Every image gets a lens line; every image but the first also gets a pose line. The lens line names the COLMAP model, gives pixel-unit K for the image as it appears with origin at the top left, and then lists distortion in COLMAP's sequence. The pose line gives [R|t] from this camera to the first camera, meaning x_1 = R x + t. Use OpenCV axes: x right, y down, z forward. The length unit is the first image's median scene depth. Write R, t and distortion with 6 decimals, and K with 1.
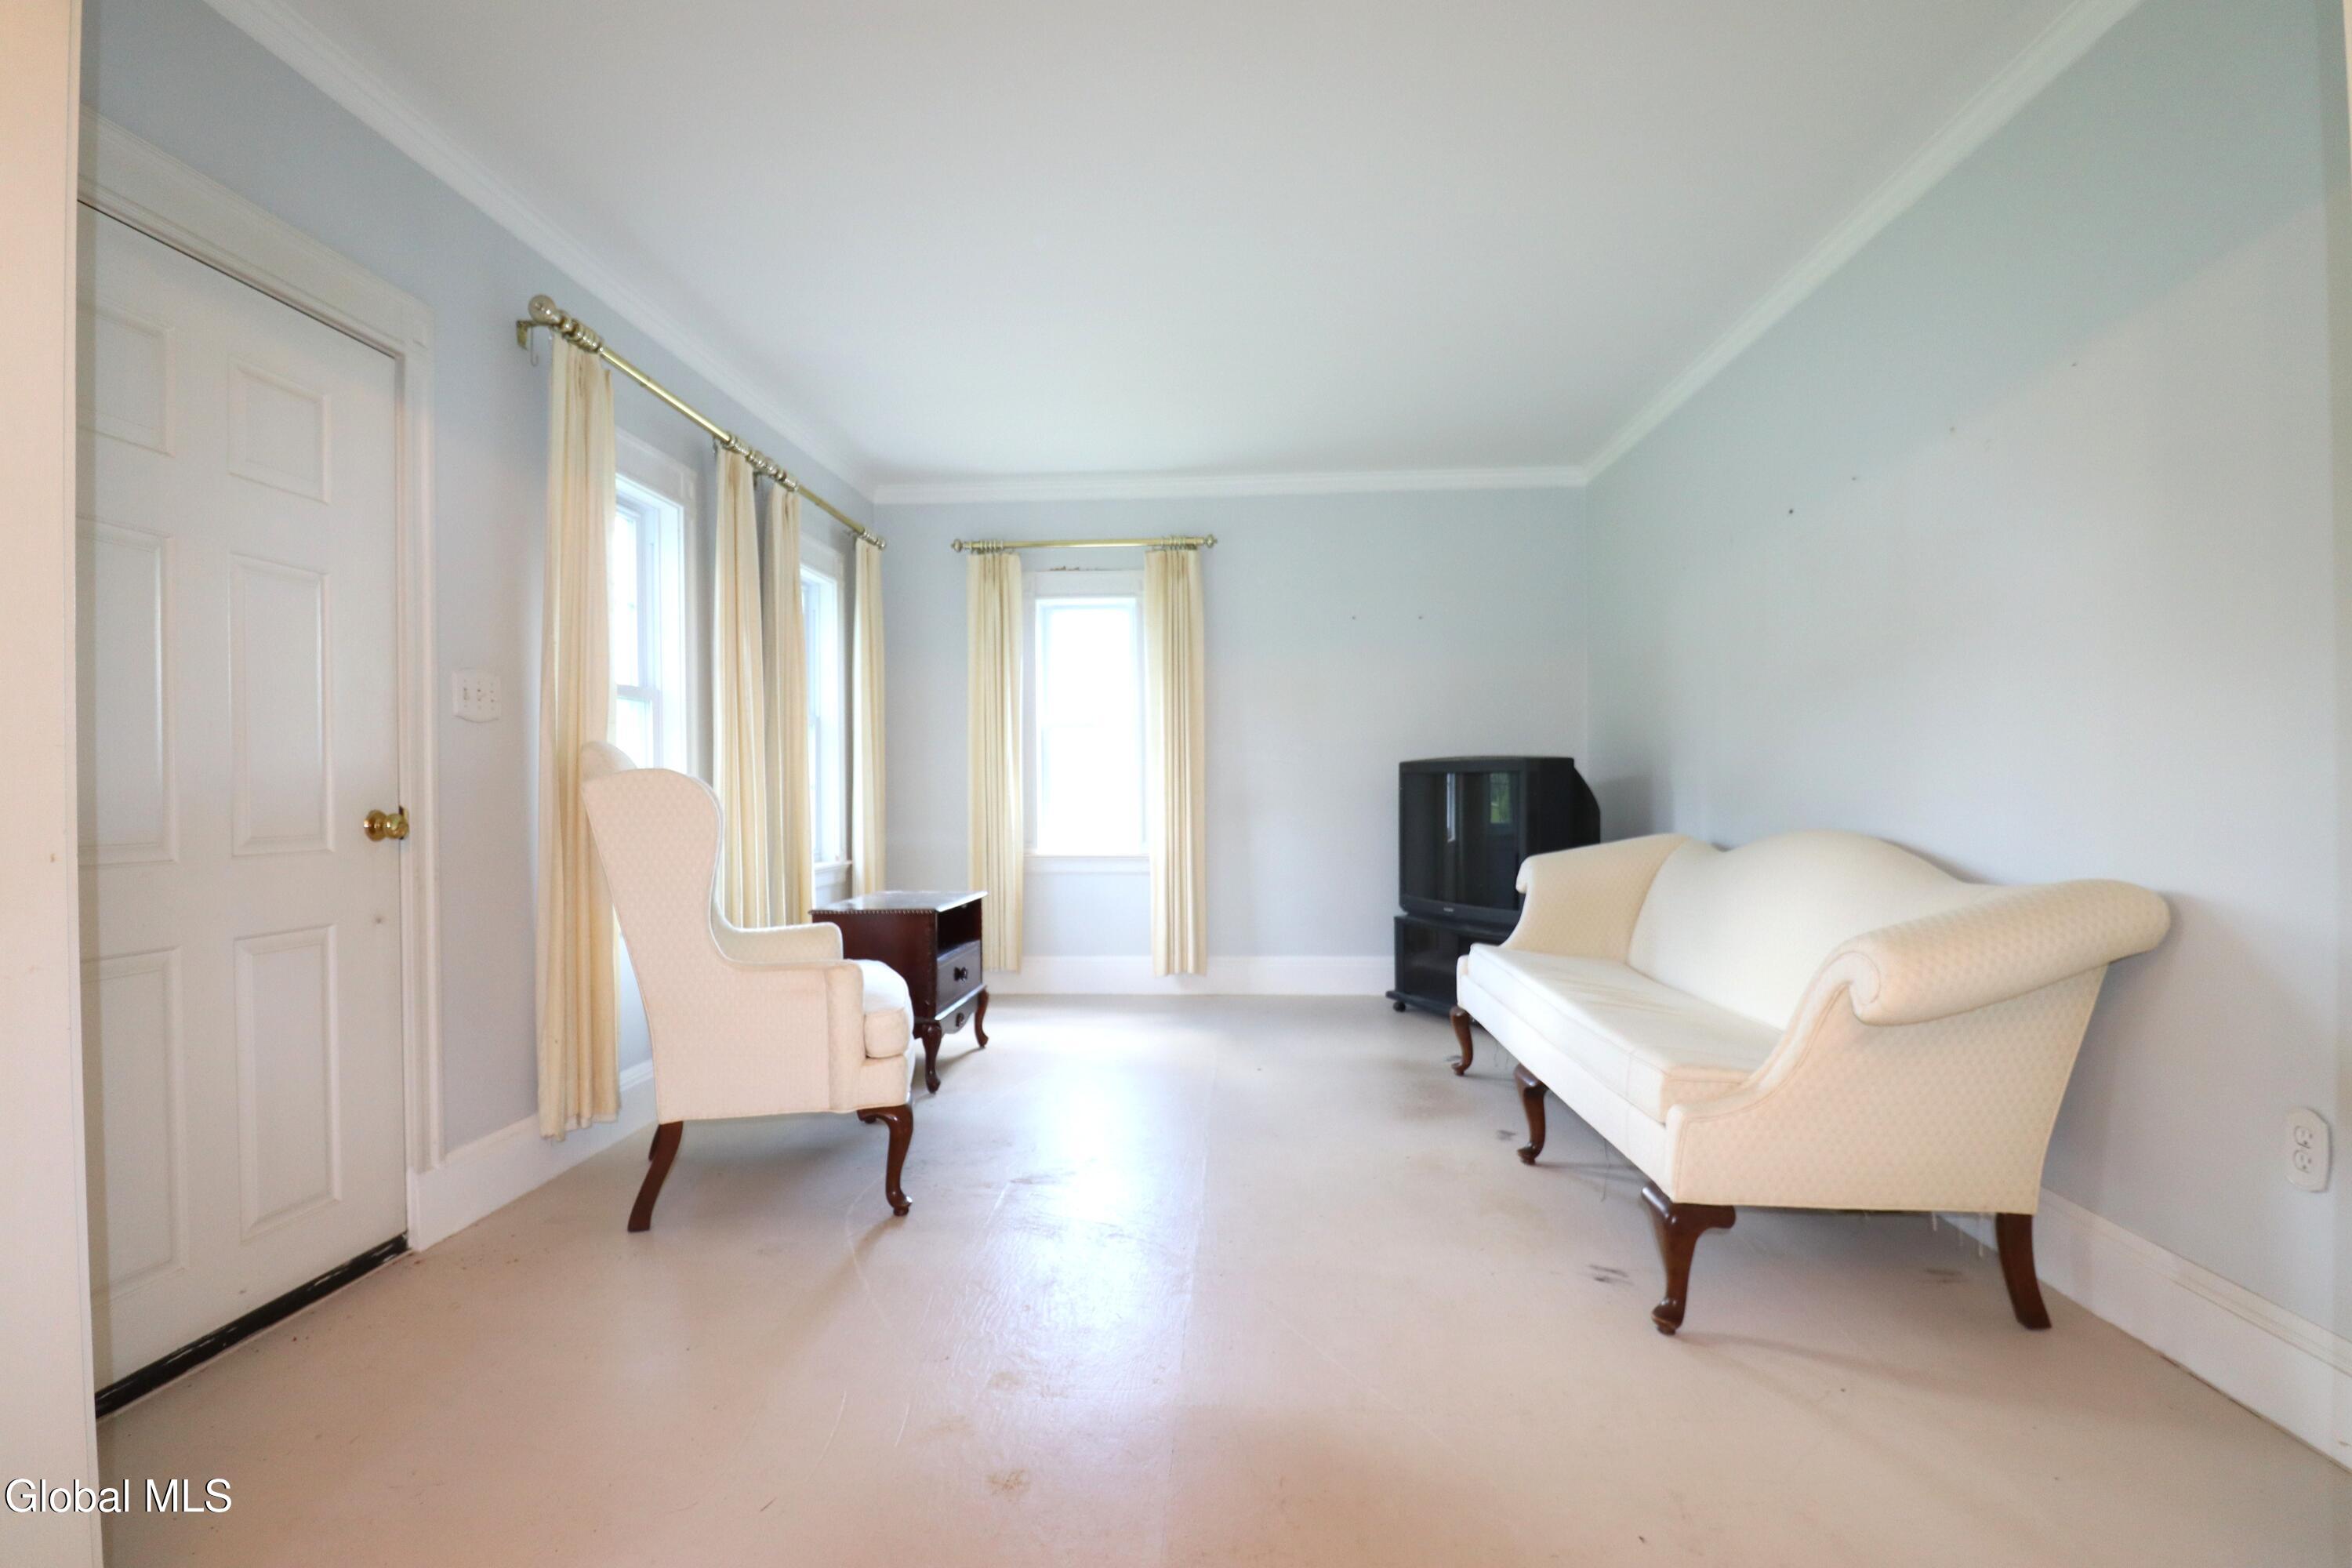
lens RADIAL K [[1085.4, 0, 1165.7], [0, 1085.4, 790.7], [0, 0, 1]] dist [0.001932, -0.014294]
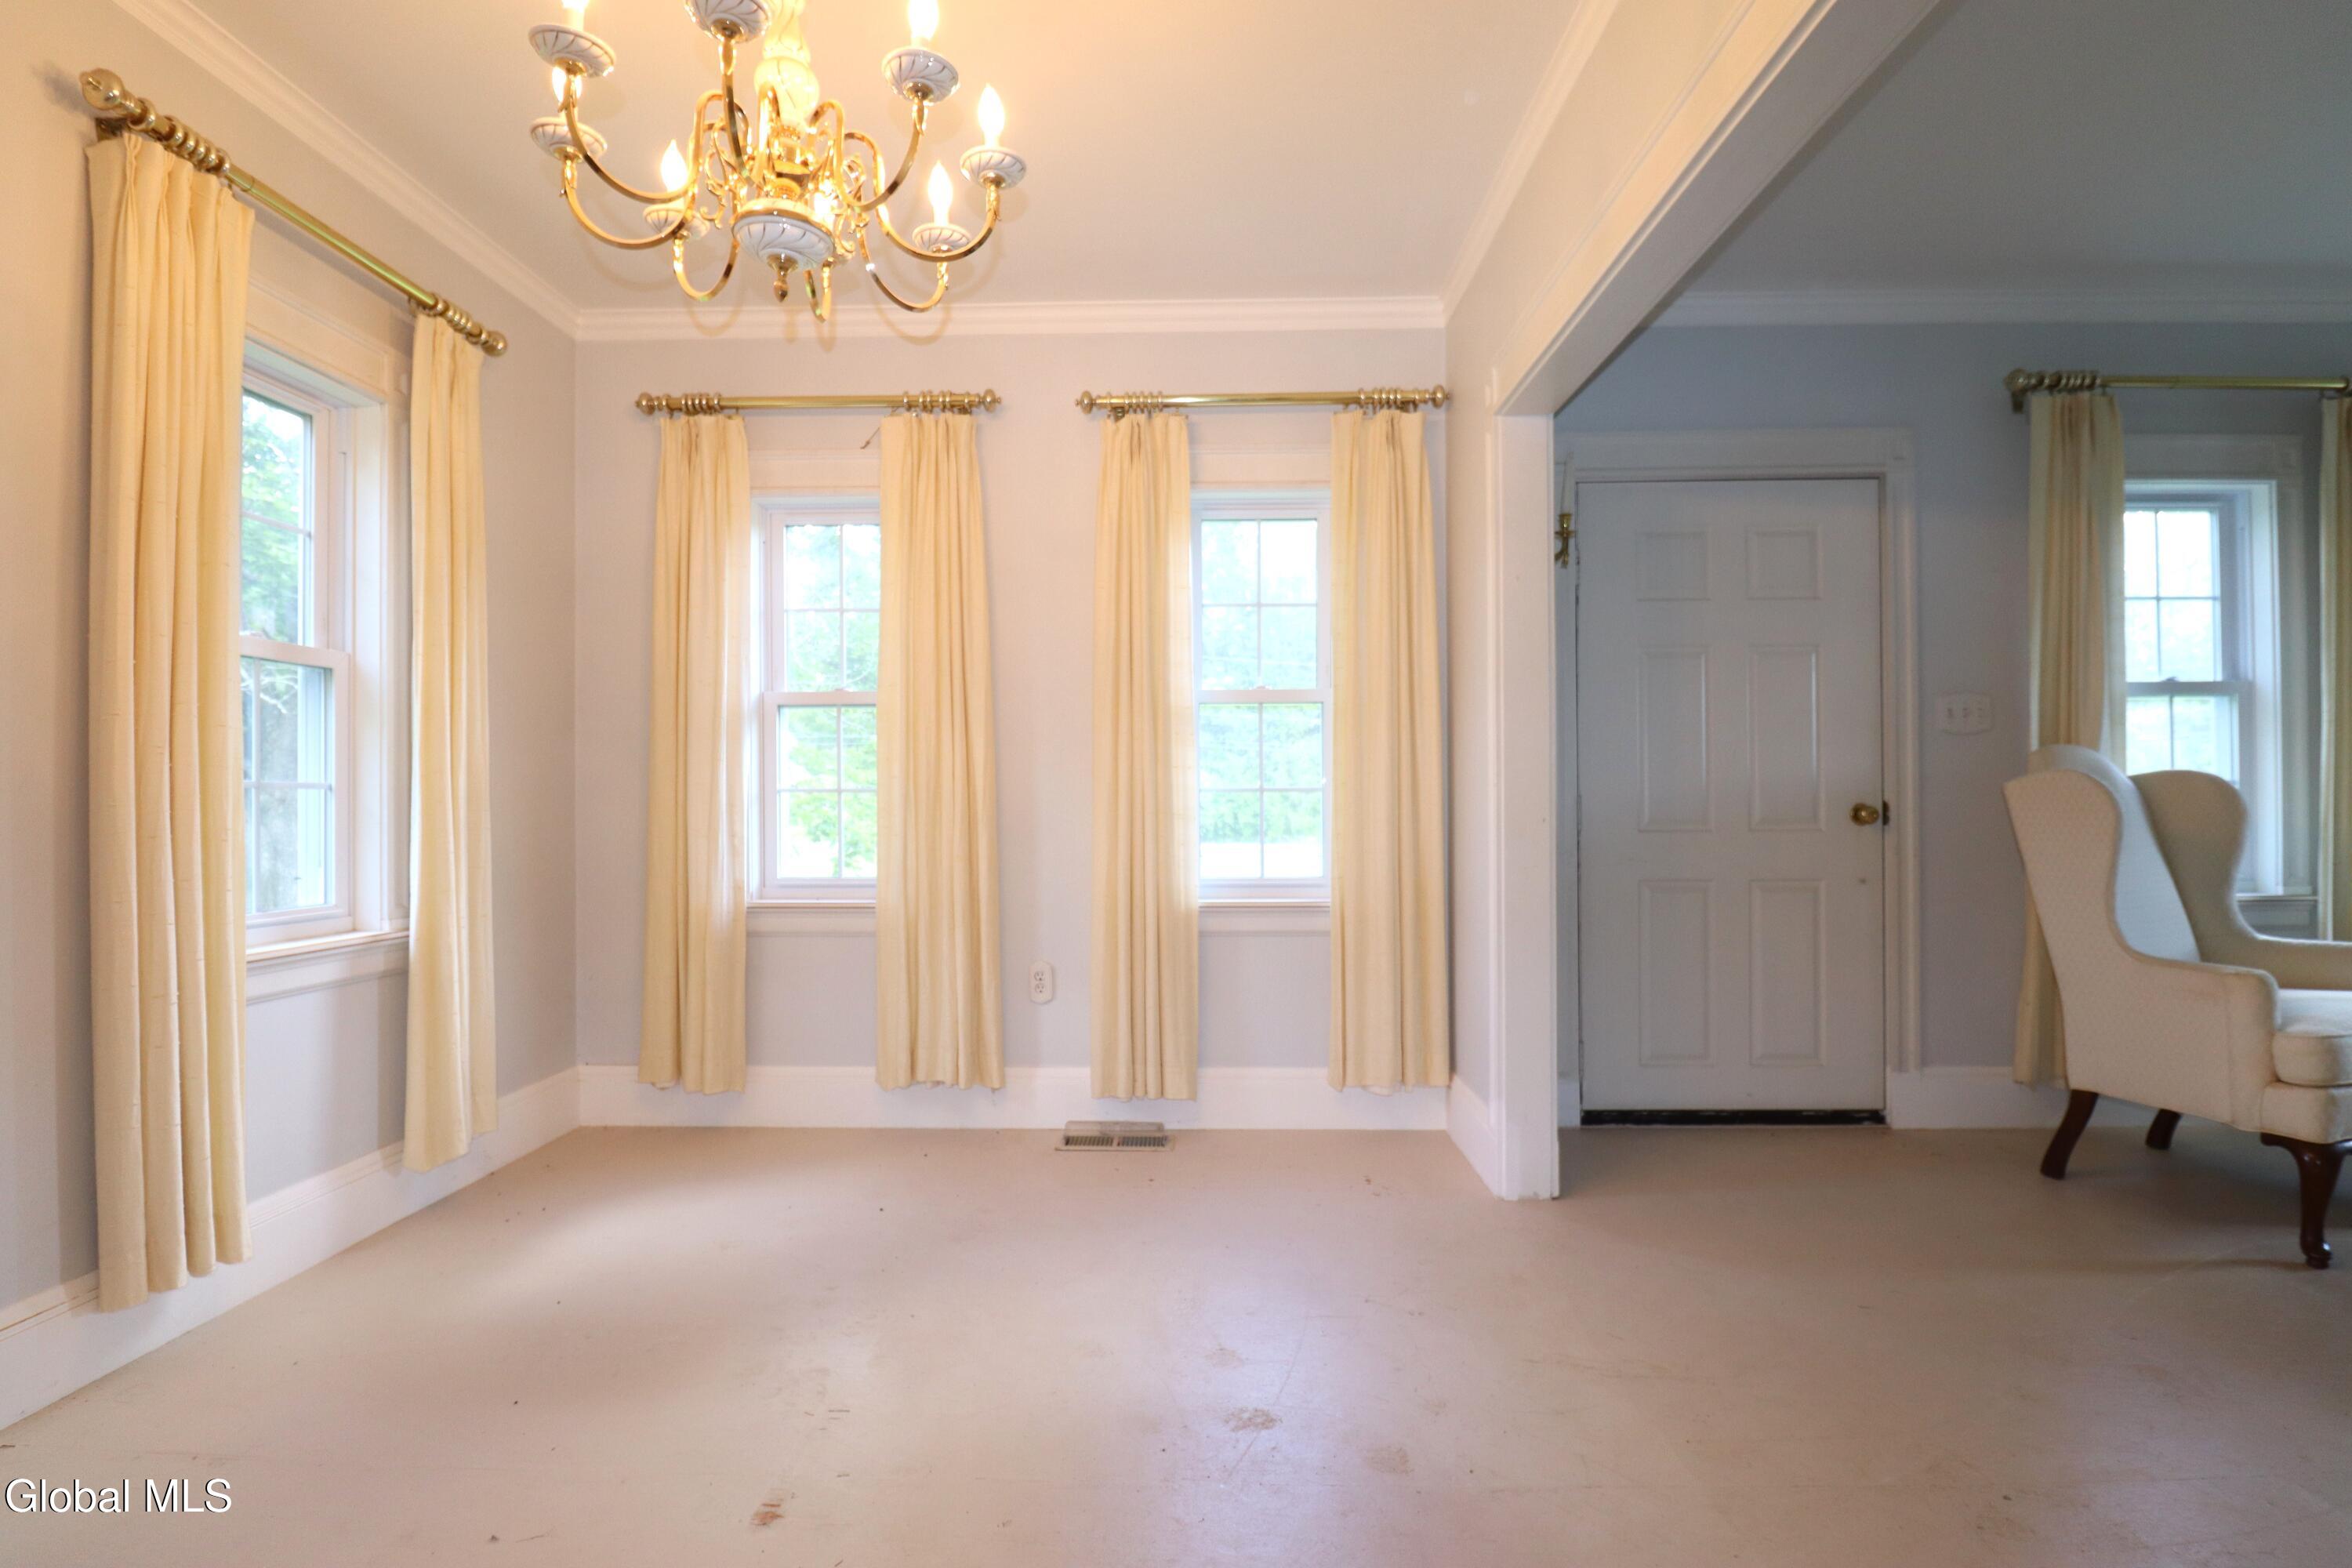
lens RADIAL K [[1085.4, 0, 1165.7], [0, 1085.4, 790.7], [0, 0, 1]] dist [0.001932, -0.014294]
pose [[0.050393, 0.002945, -0.998725, 0.593554], [0.003299, 0.999990, 0.003115, -0.005515], [0.998724, -0.003451, 0.050383, 0.017072]]
